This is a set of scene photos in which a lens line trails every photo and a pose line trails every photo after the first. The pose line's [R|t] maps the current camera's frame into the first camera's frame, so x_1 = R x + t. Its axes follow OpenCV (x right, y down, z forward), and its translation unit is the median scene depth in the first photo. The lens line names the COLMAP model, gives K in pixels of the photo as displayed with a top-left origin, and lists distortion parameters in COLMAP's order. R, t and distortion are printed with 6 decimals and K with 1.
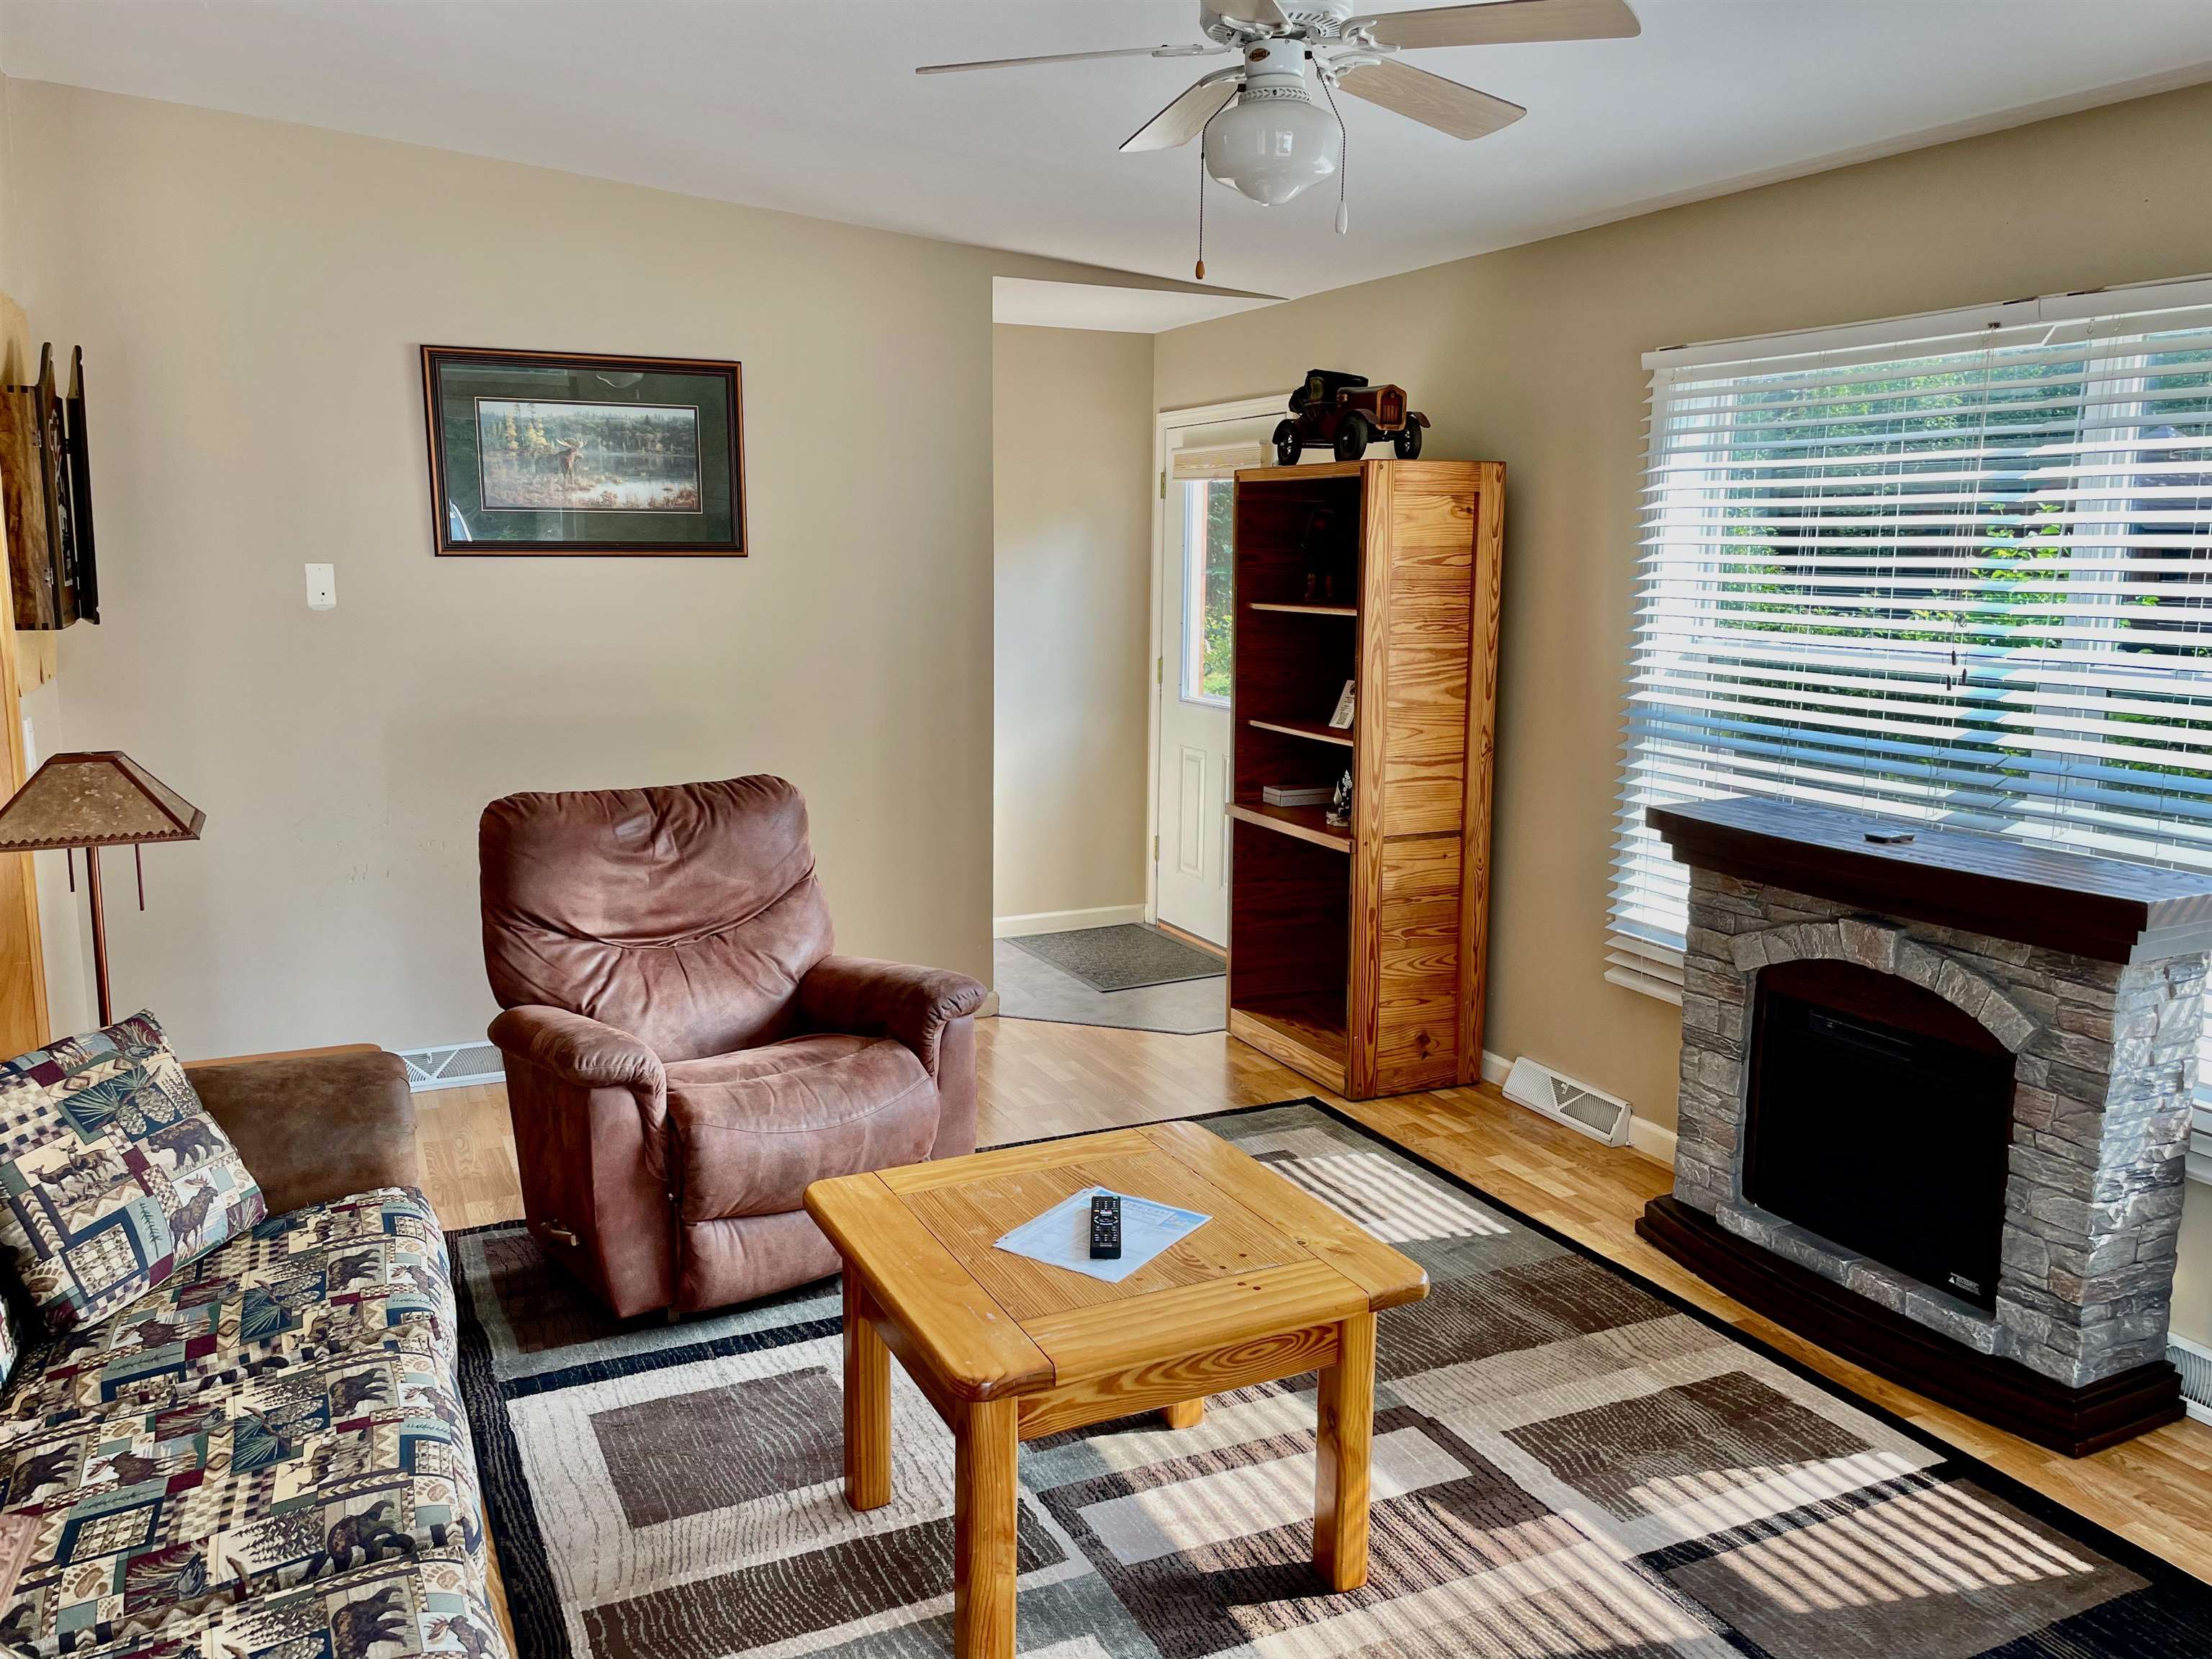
lens RADIAL K [[1662.7, 0, 1113.4], [0, 1662.7, 825.9], [0, 0, 1]] dist [0.094914, -0.122989]
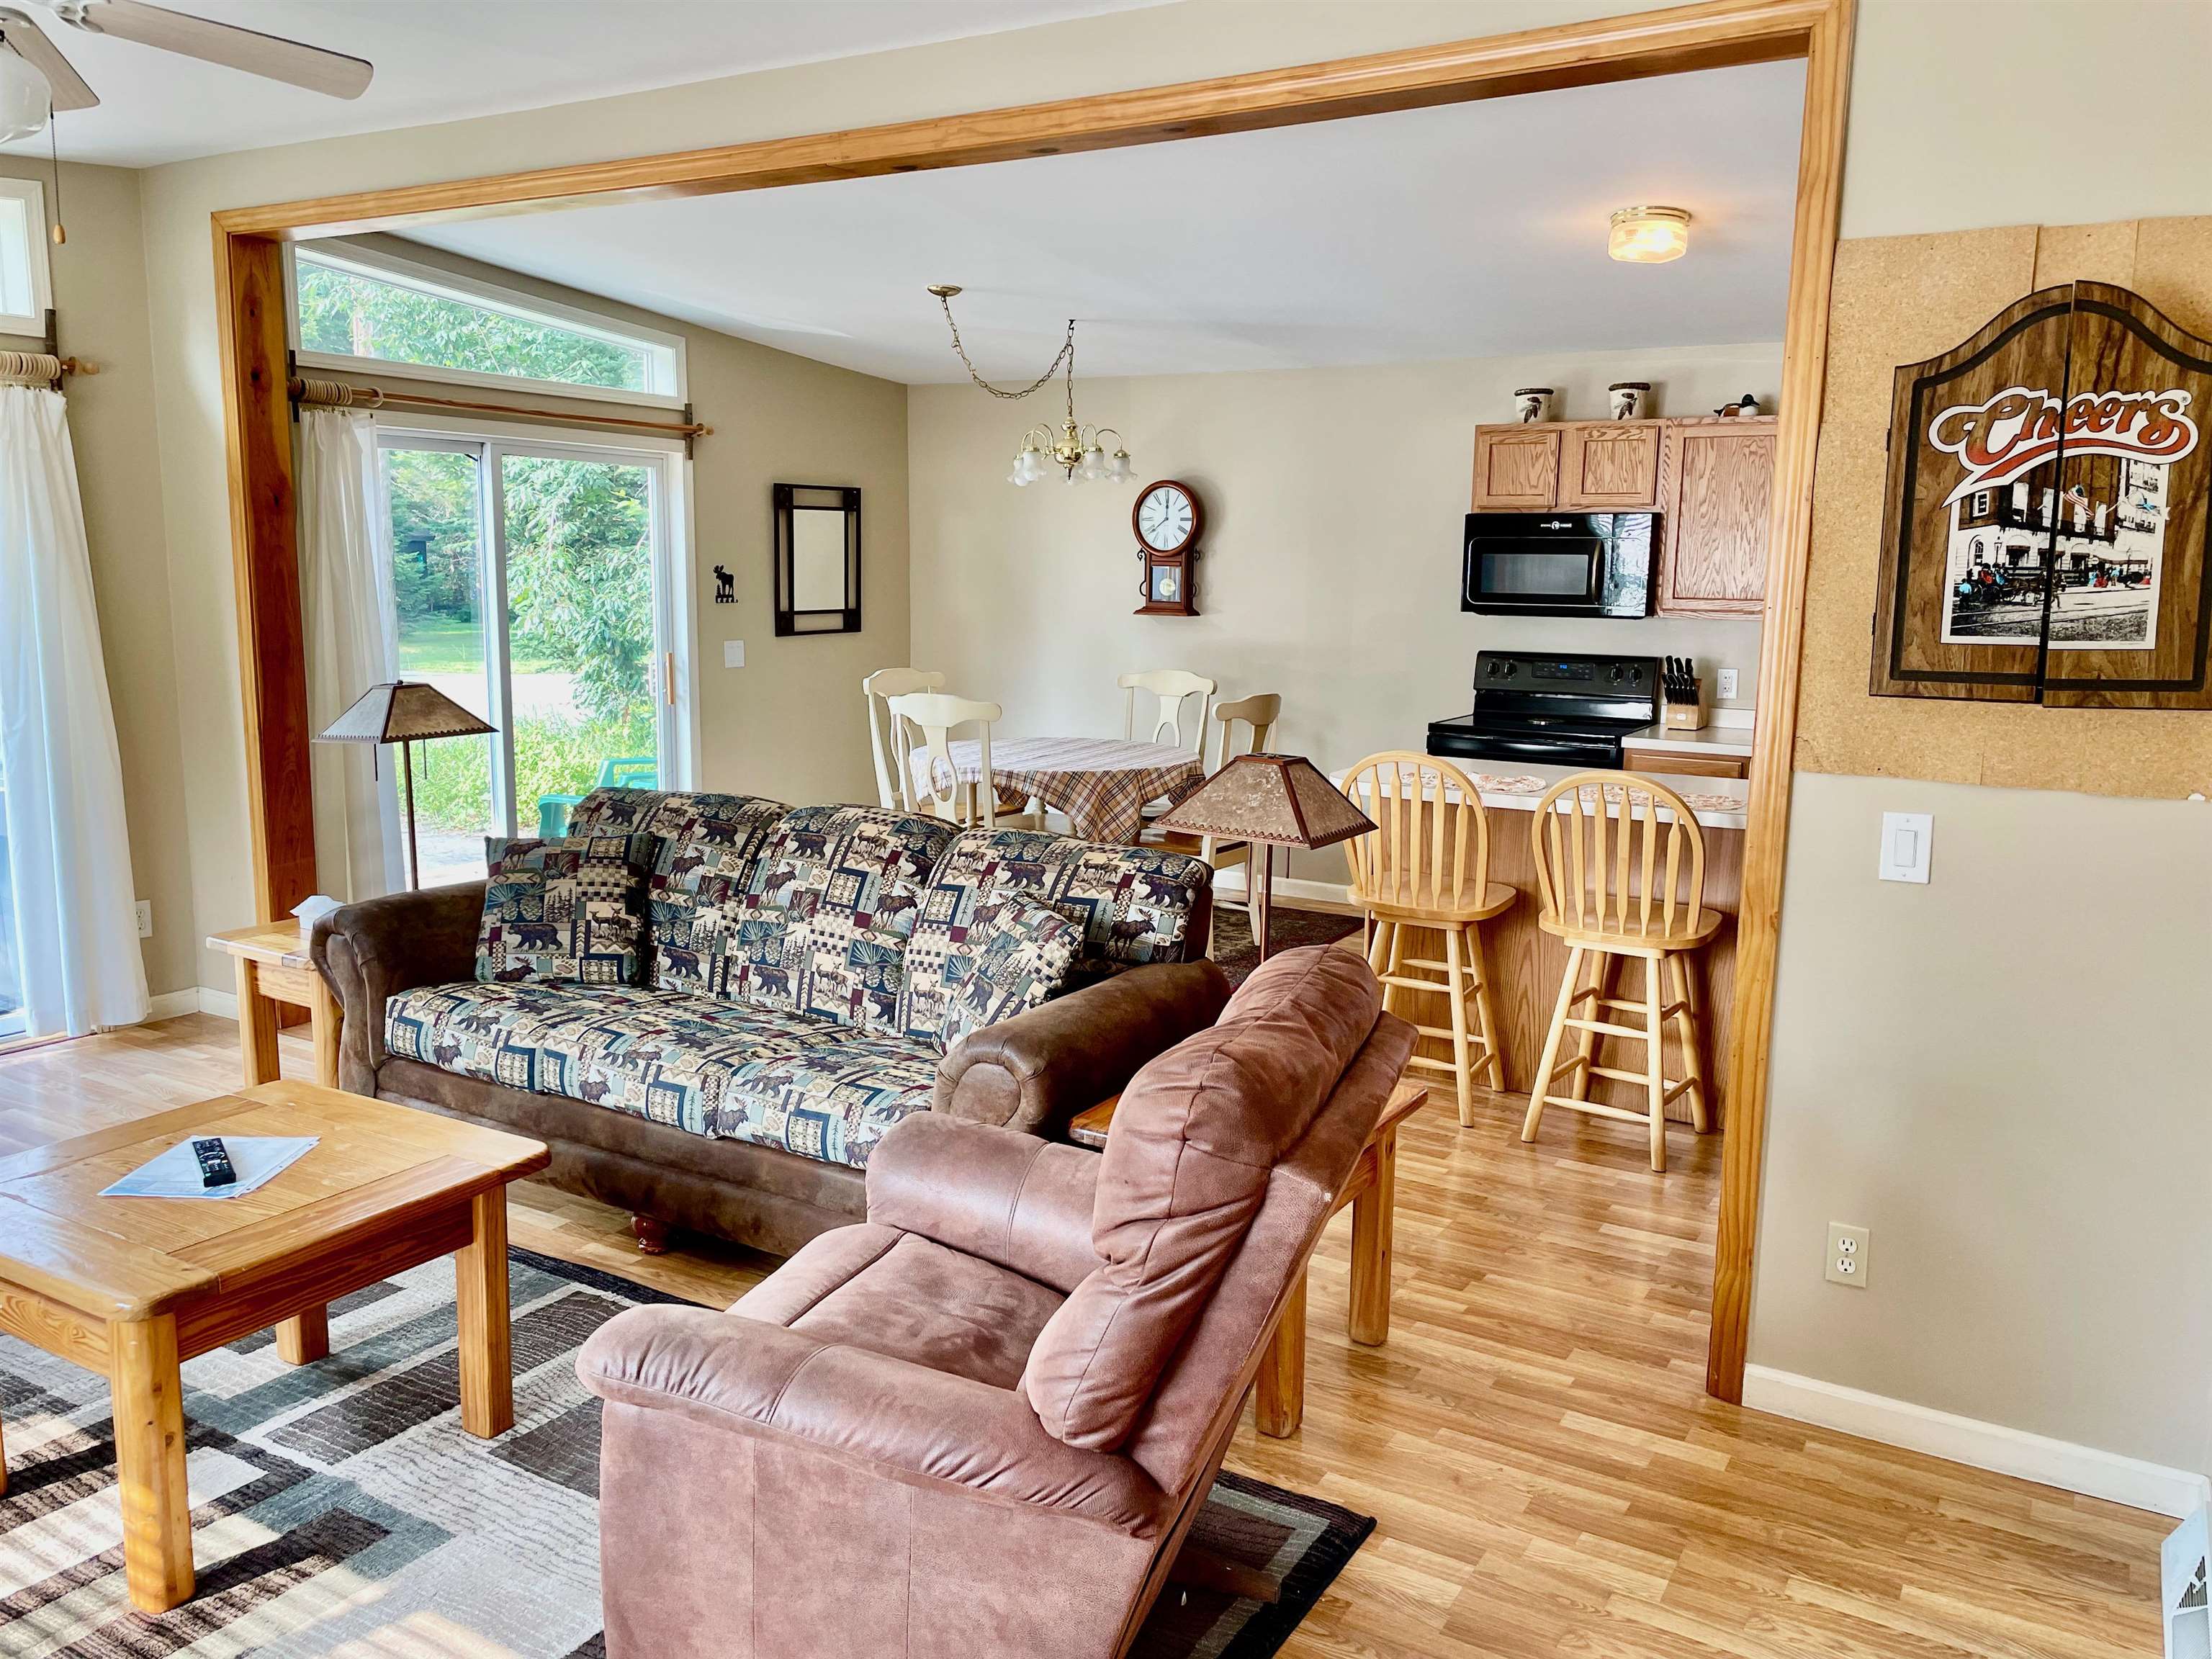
lens RADIAL K [[1662.7, 0, 1123.4], [0, 1662.7, 825.6], [0, 0, 1]] dist [0.094914, -0.122989]
pose [[-0.829436, 0.062362, -0.555109, 0.070678], [-0.119265, 0.951064, 0.285049, -0.243544], [0.545721, 0.302635, -0.781409, 1.475394]]
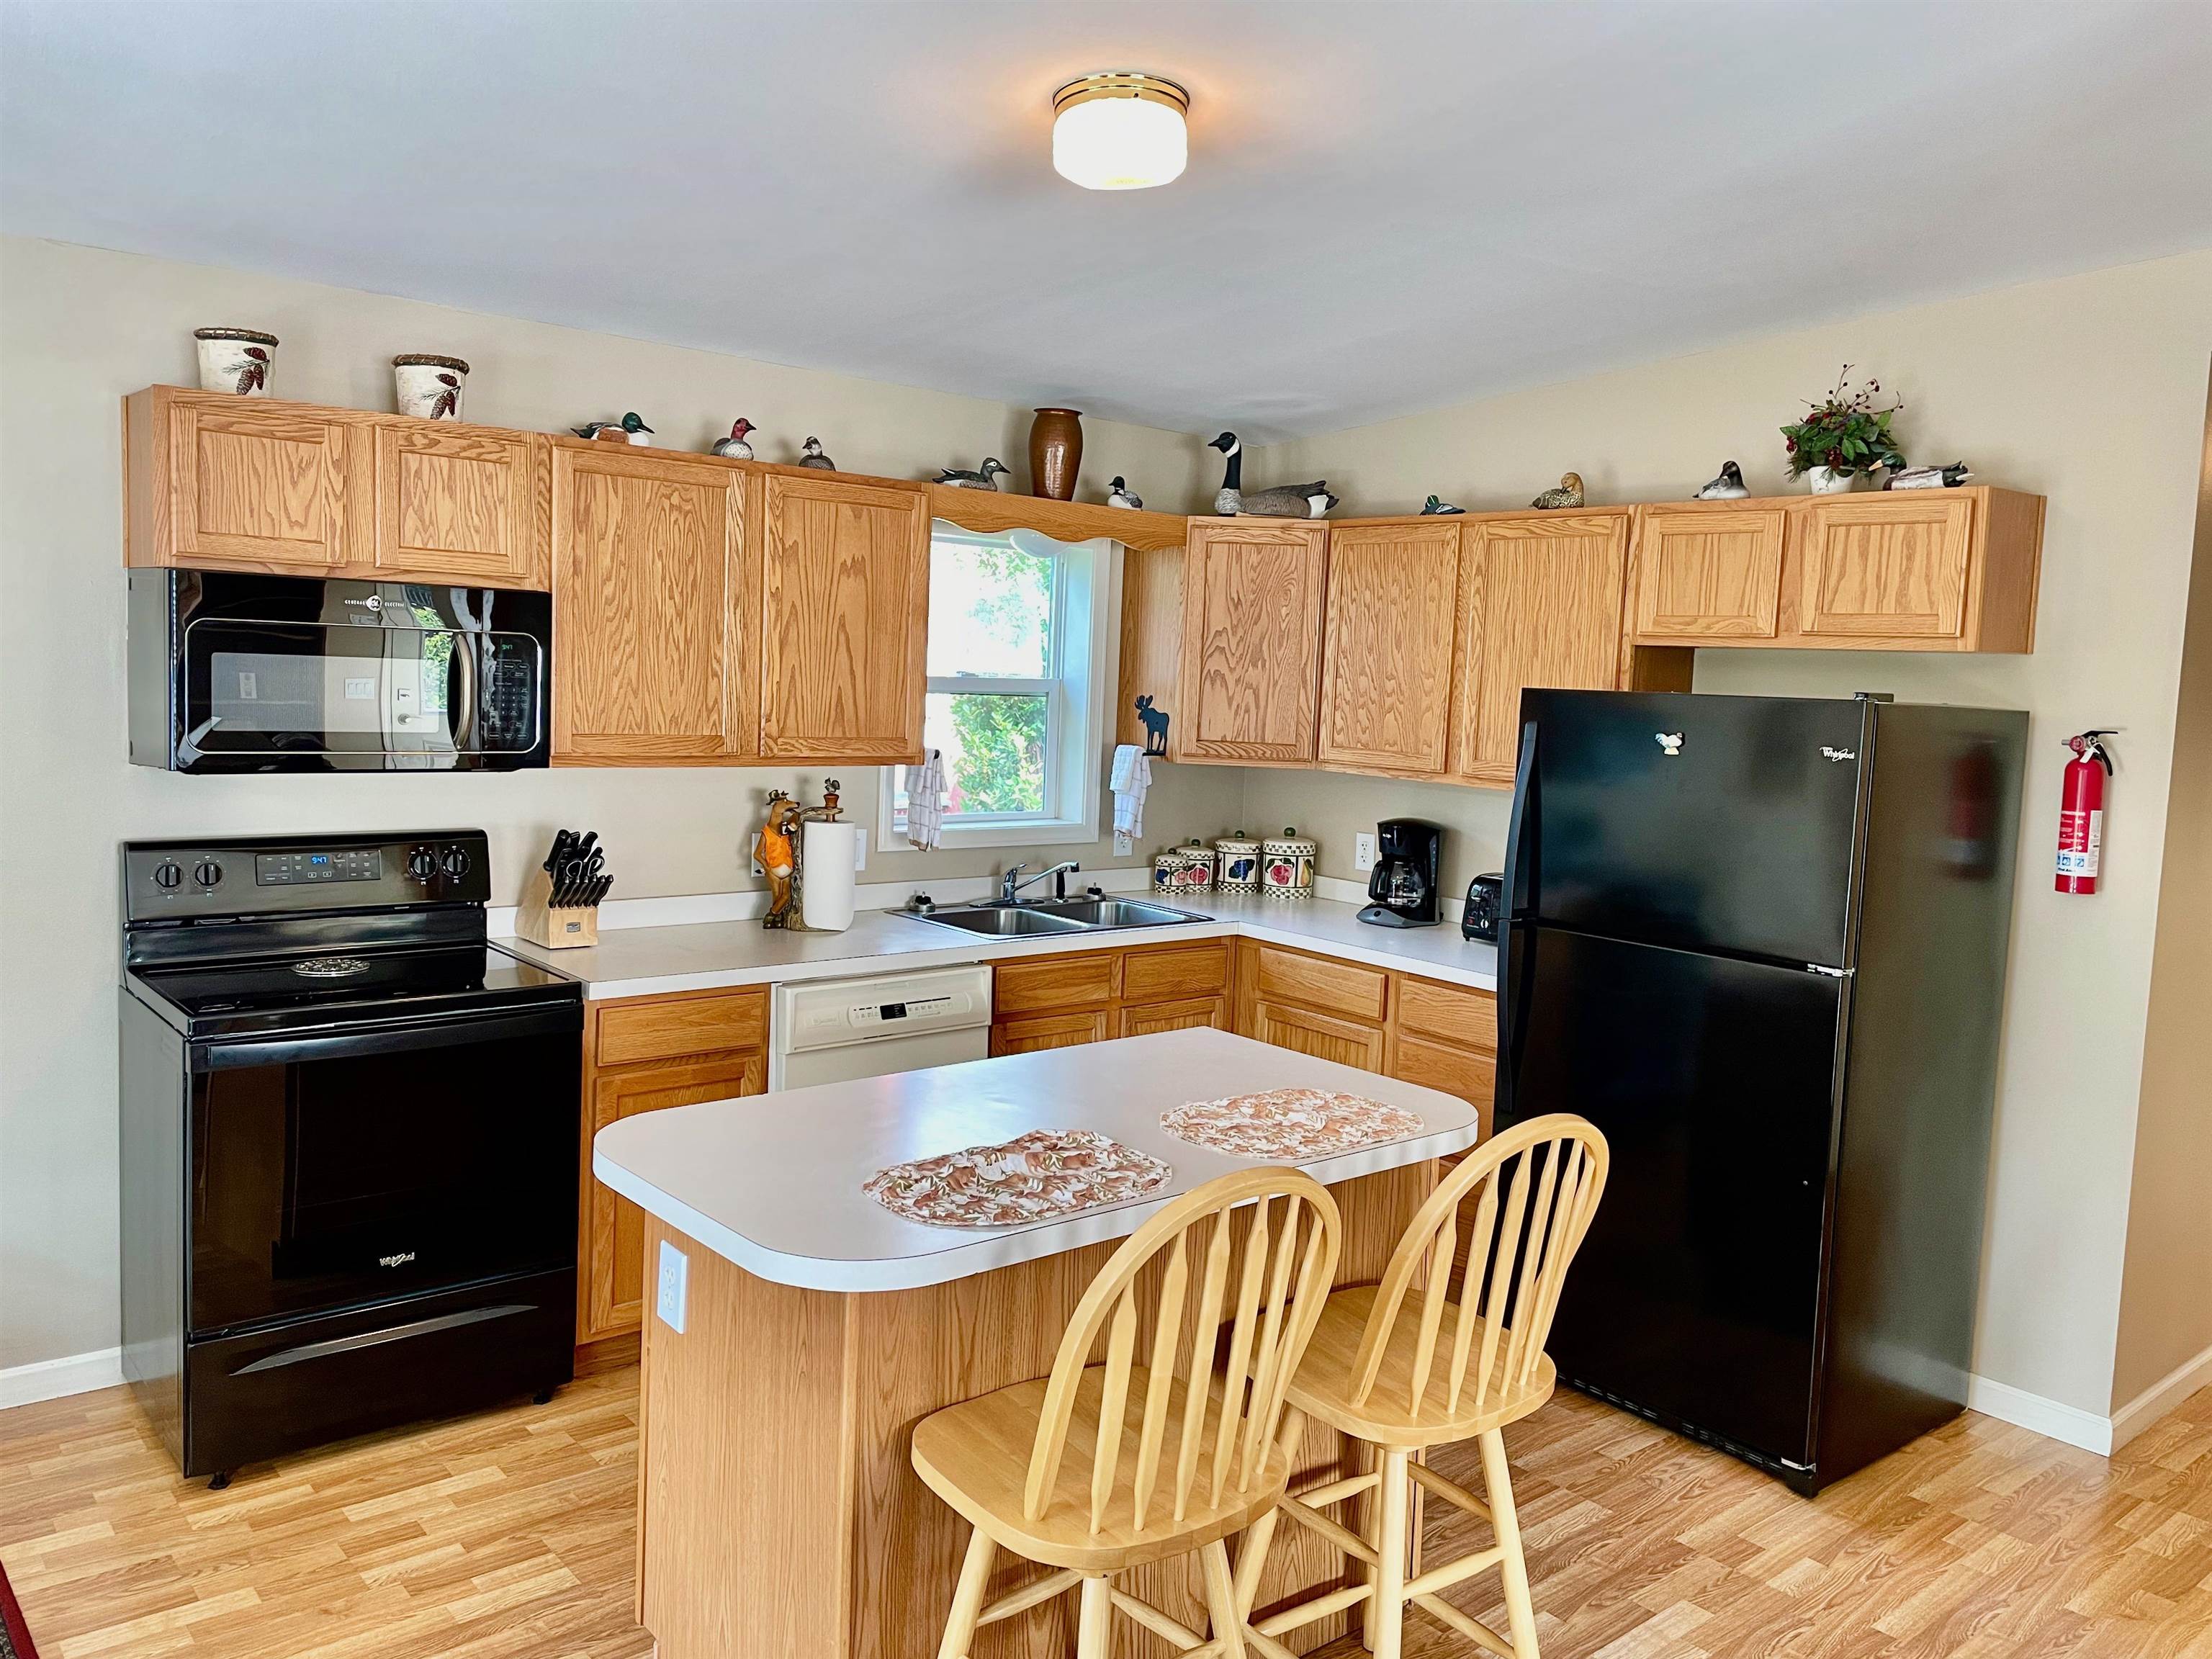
lens RADIAL K [[1662.7, 0, 1119.6], [0, 1662.7, 810.0], [0, 0, 1]] dist [0.094914, -0.122989]
pose [[0.256409, 0.079669, -0.963279, -0.298057], [-0.196694, 0.980045, 0.028699, -0.088546], [0.946343, 0.182113, 0.266963, 0.393371]]
